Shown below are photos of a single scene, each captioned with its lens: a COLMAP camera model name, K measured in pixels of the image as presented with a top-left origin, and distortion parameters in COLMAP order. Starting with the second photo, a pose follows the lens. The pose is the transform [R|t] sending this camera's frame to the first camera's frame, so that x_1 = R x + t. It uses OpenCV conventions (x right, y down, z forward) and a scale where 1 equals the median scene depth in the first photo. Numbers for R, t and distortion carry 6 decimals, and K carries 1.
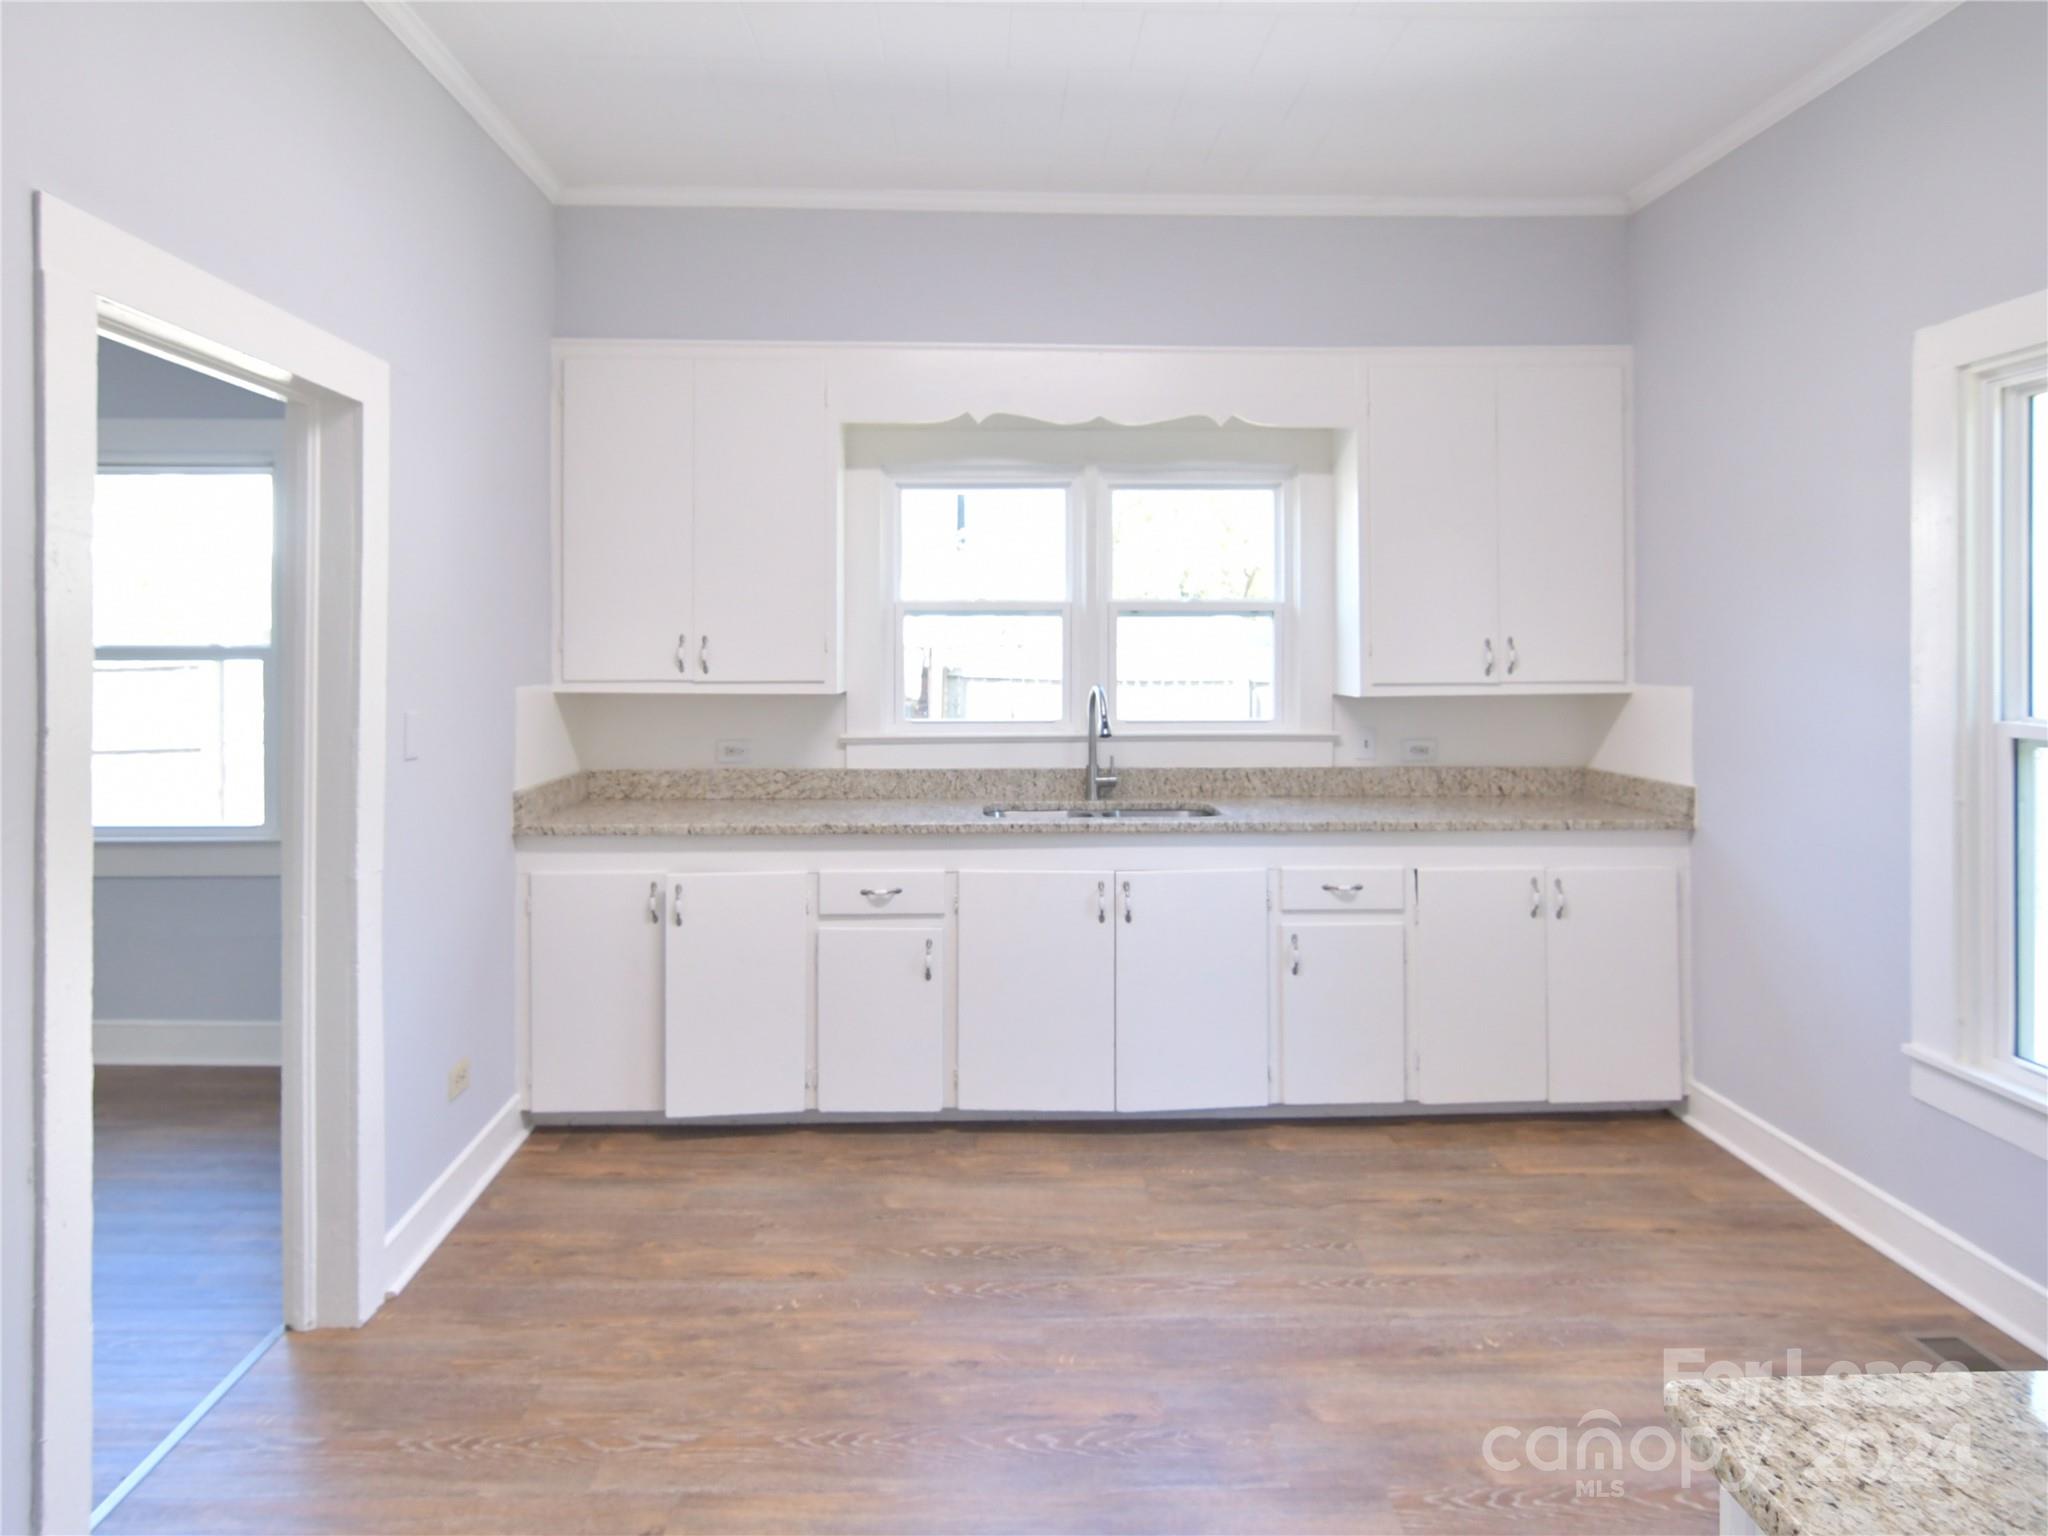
lens RADIAL K [[1224.5, 0, 1016.9], [0, 1224.5, 649.6], [0, 0, 1]] dist [-0.012316, 0.000214]
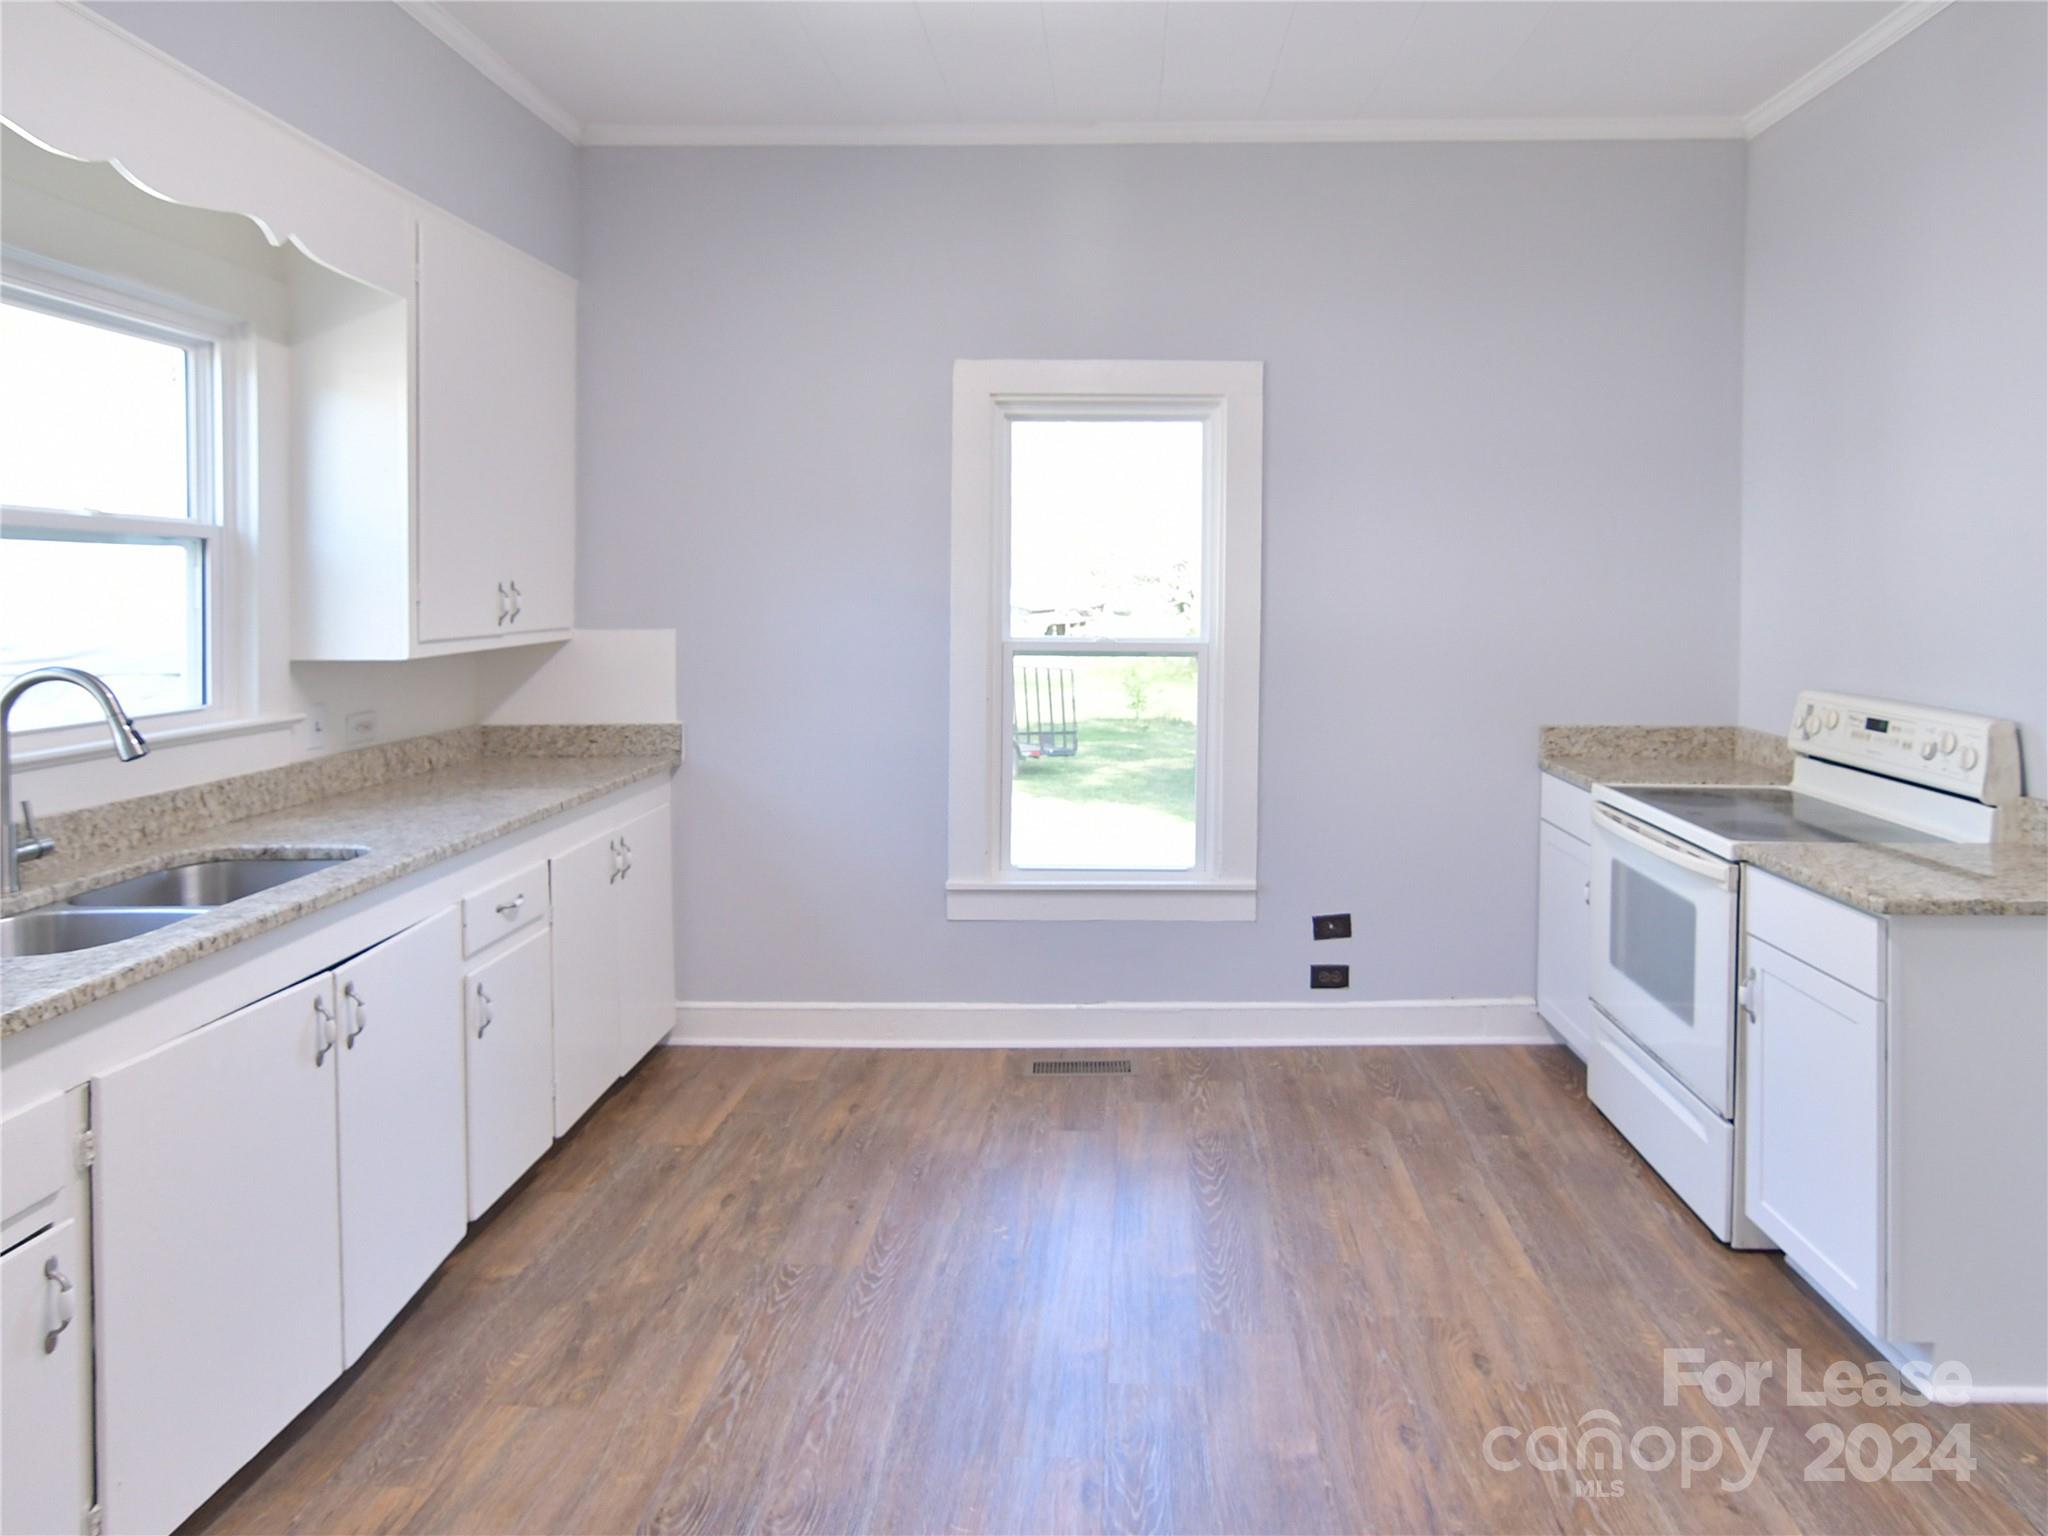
lens RADIAL K [[1214.8, 0, 1068.9], [0, 1214.8, 588.6], [0, 0, 1]] dist [-0.010988, -0.001053]
pose [[0.066202, -0.000011, 0.997806, -0.476349], [0.007438, 0.999972, -0.000482, -0.001340], [-0.997779, 0.007454, 0.066200, 0.599258]]
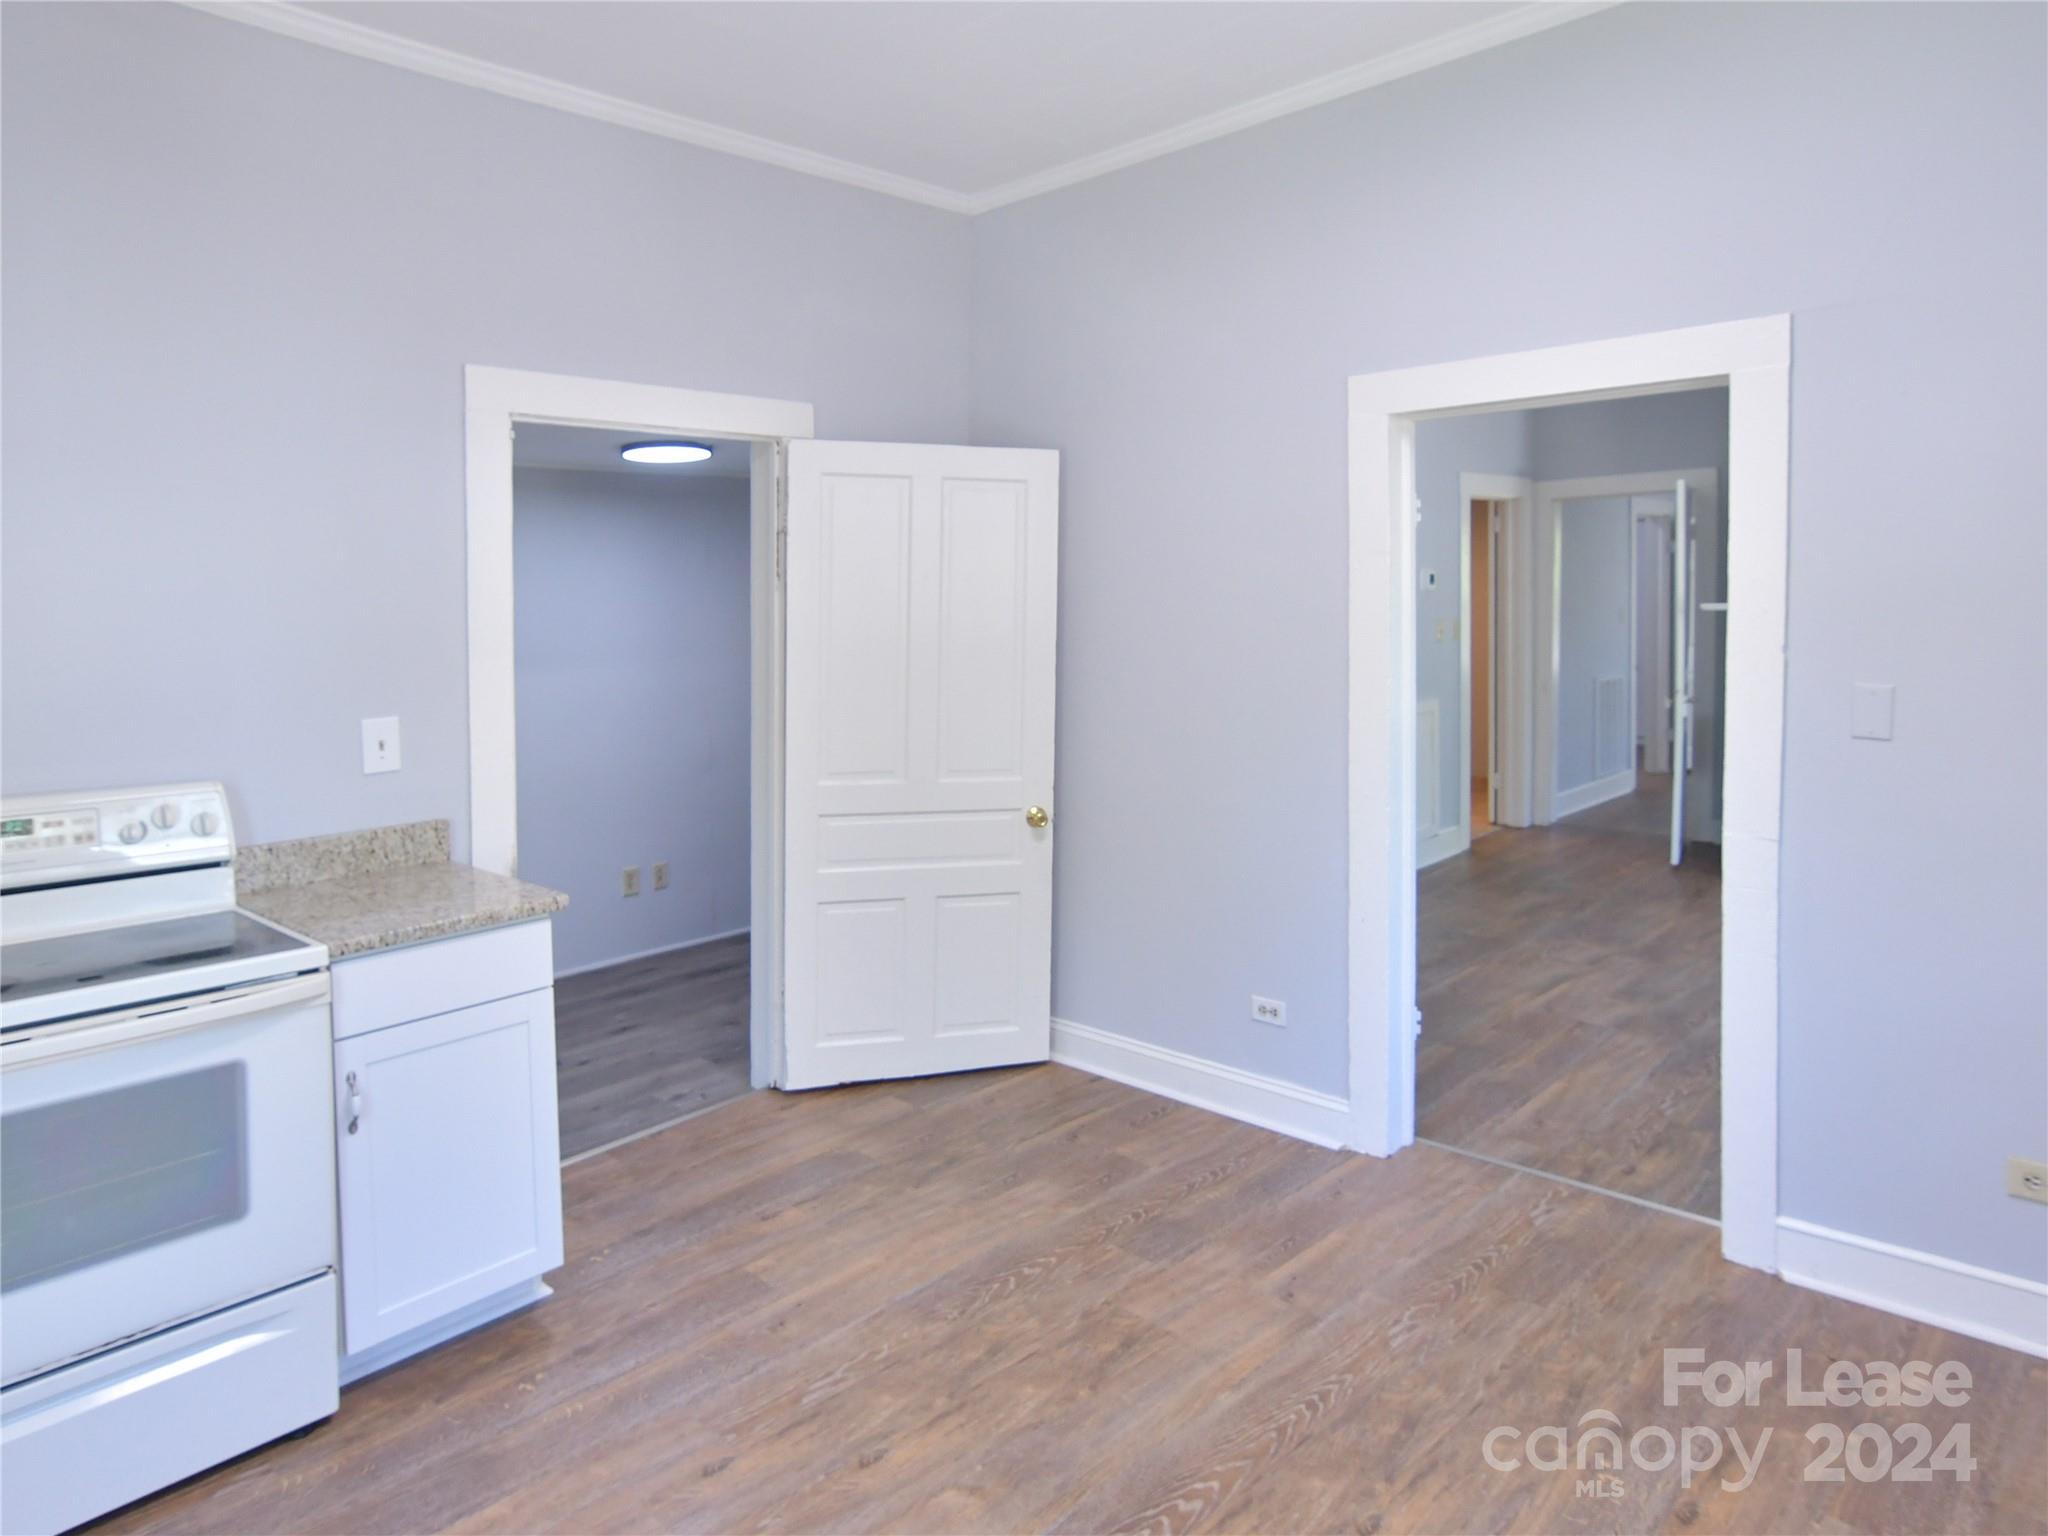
lens RADIAL K [[1284.7, 0, 1016.6], [0, 1284.7, 641.8], [0, 0, 1]] dist [-0.000795, 0.000194]
pose [[-0.703801, 0.038980, -0.709327, 0.471787], [0.016874, 0.999129, 0.038163, -0.020812], [0.710197, 0.014890, -0.703846, 0.961573]]
